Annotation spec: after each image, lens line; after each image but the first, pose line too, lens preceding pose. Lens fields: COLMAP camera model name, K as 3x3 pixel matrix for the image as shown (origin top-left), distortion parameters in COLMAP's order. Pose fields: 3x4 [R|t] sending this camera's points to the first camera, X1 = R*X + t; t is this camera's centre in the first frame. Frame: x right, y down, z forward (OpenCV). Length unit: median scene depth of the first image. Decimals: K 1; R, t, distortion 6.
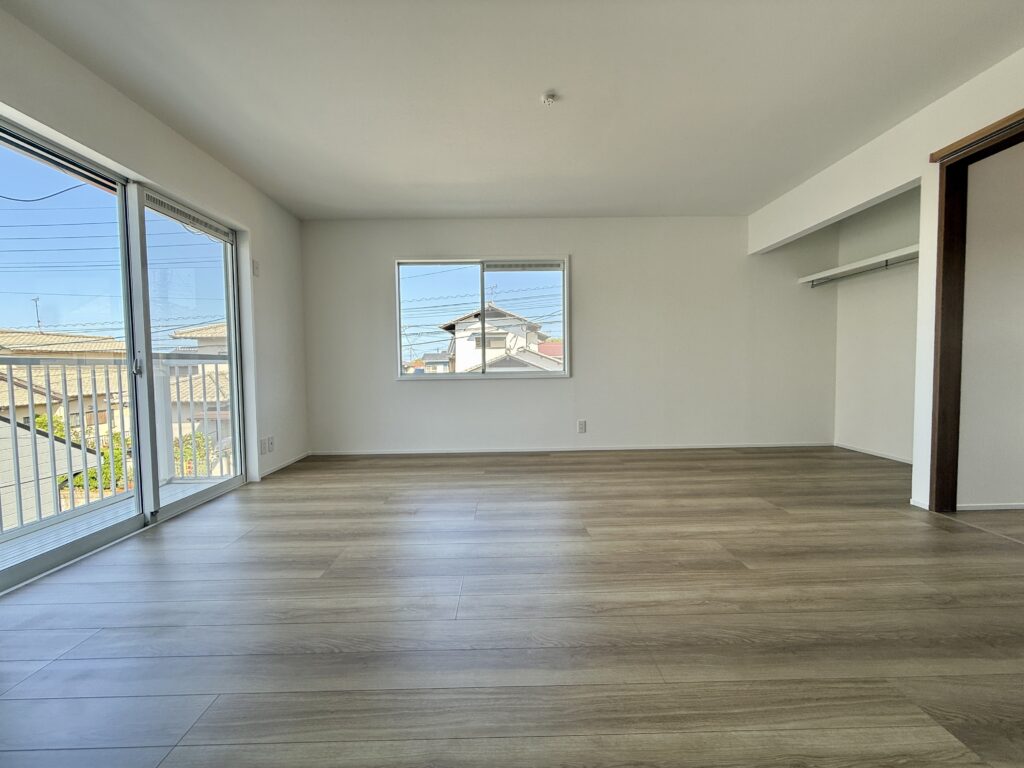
lens RADIAL K [[412.7, 0, 508.9], [0, 412.7, 383.2], [0, 0, 1]] dist [0.000732, 0.000267]
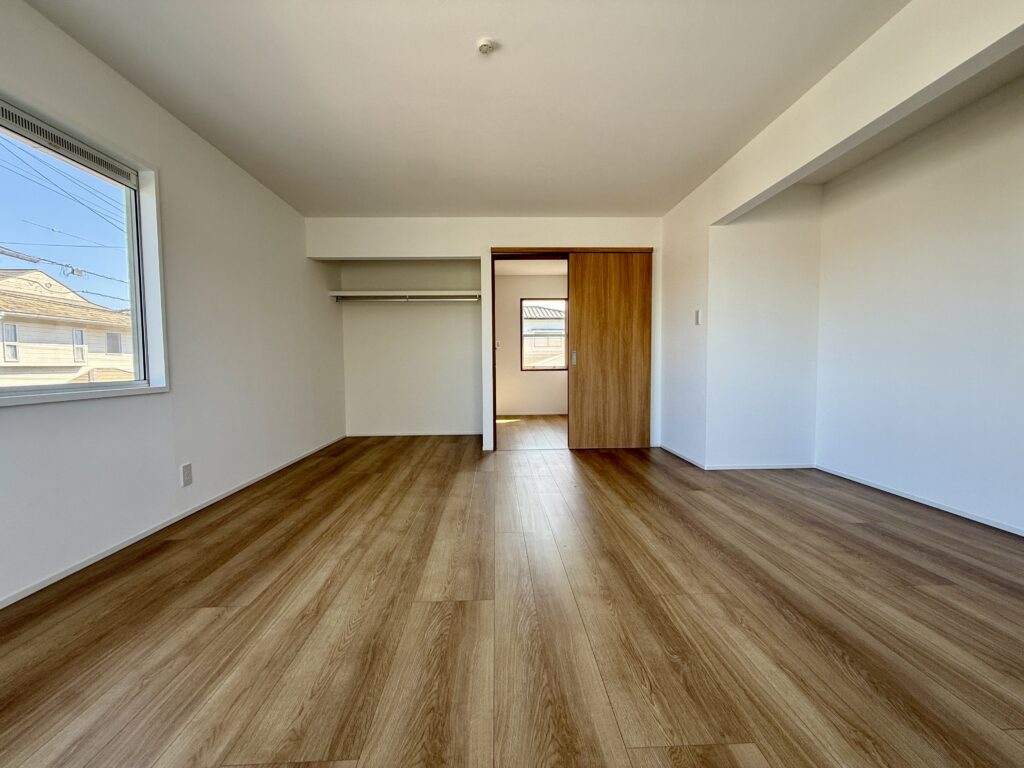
lens RADIAL K [[402.3, 0, 507.4], [0, 402.3, 403.4], [0, 0, 1]] dist [-0.013042, 0.000114]
pose [[-0.014294, -0.084682, 0.996305, -0.679788], [0.057026, 0.994716, 0.085366, -0.033792], [-0.998270, 0.058036, -0.009389, 0.940350]]
